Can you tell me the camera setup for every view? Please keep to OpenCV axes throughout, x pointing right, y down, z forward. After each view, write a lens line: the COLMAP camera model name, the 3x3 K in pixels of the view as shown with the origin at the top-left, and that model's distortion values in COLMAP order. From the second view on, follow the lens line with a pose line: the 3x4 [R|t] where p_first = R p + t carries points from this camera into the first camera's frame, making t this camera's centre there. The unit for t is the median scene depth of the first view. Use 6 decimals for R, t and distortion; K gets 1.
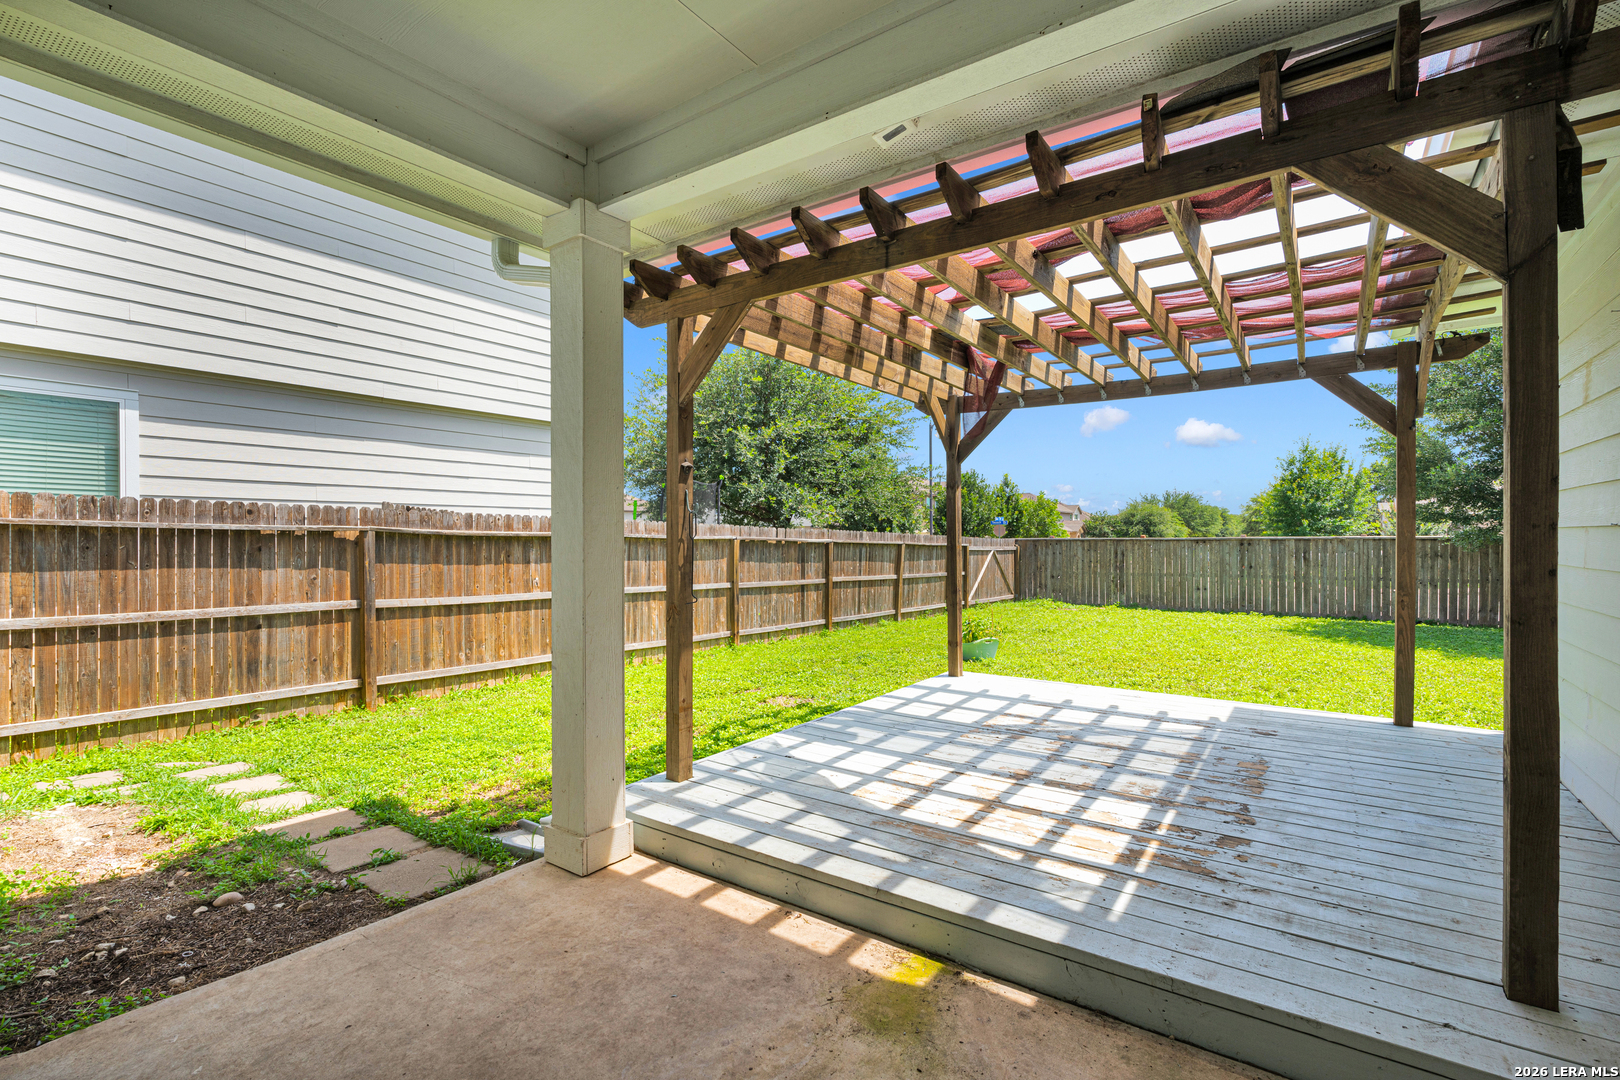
lens RADIAL K [[716.2, 0, 813.3], [0, 716.2, 539.2], [0, 0, 1]] dist [0.000855, 0.000008]
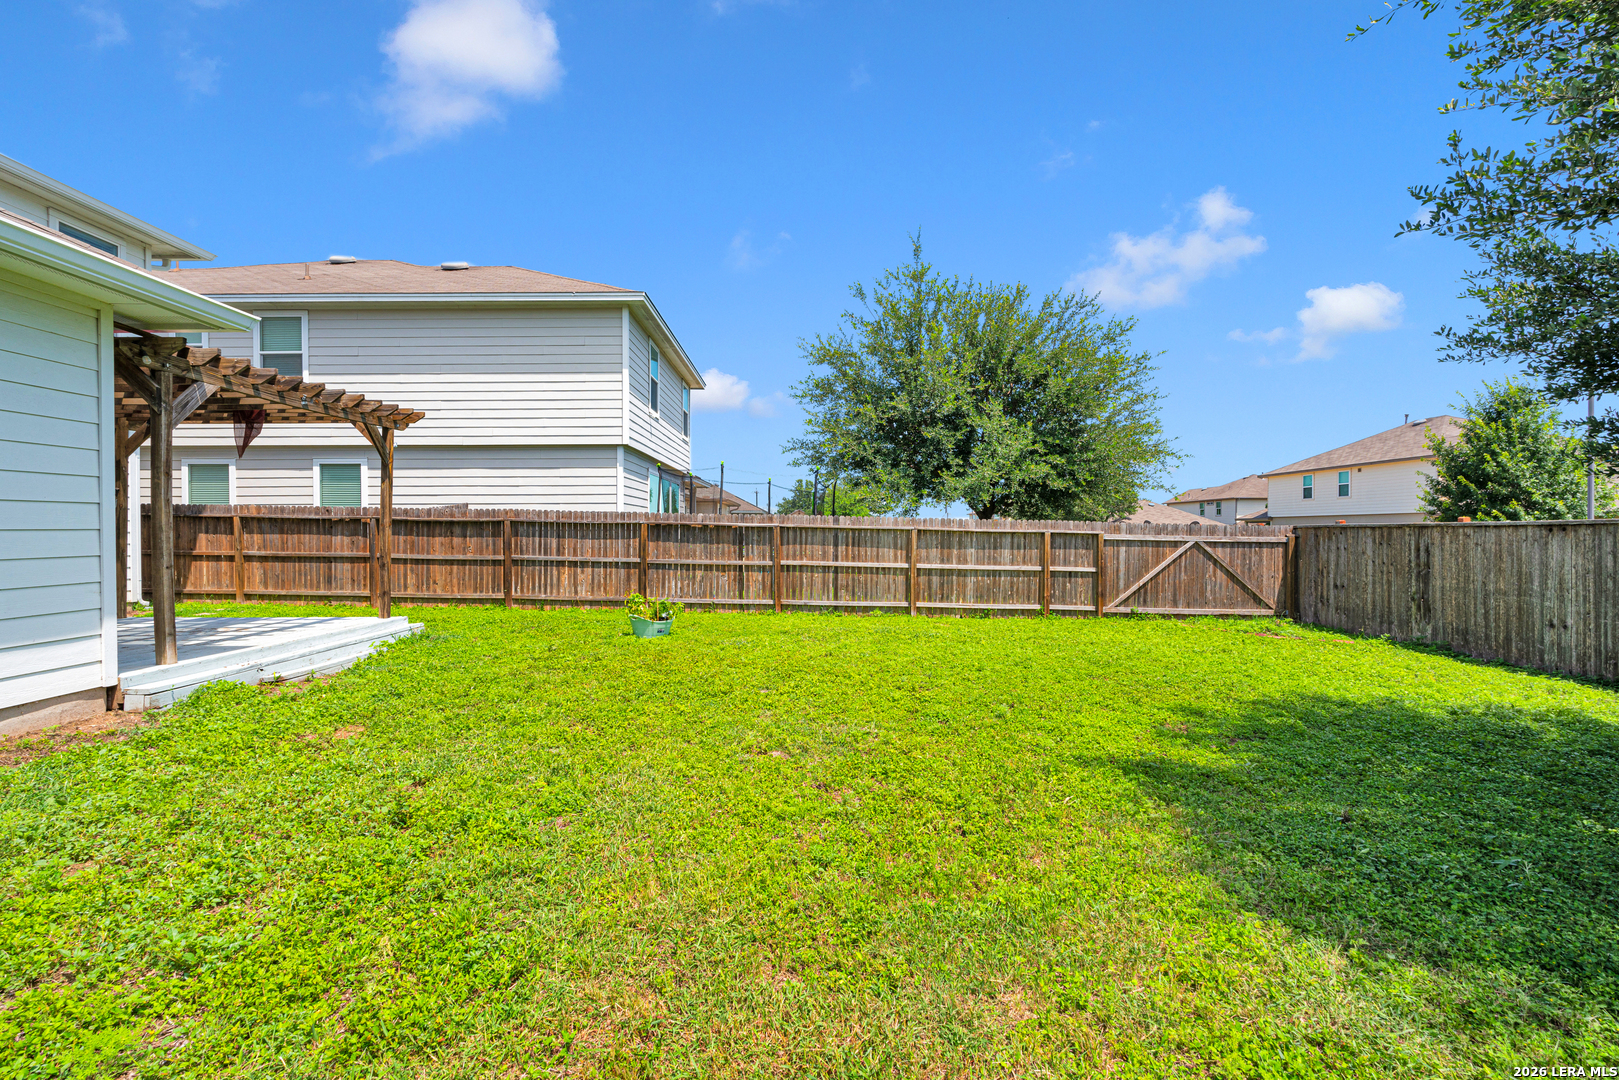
lens RADIAL K [[715.8, 0, 809.8], [0, 715.8, 533.6], [0, 0, 1]] dist [0.000855, 0.000008]
pose [[0.576580, 0.006153, -0.817017, 1.424335], [-0.003515, 0.999981, 0.005050, 0.013758], [0.817033, -0.000040, 0.576591, 0.691904]]
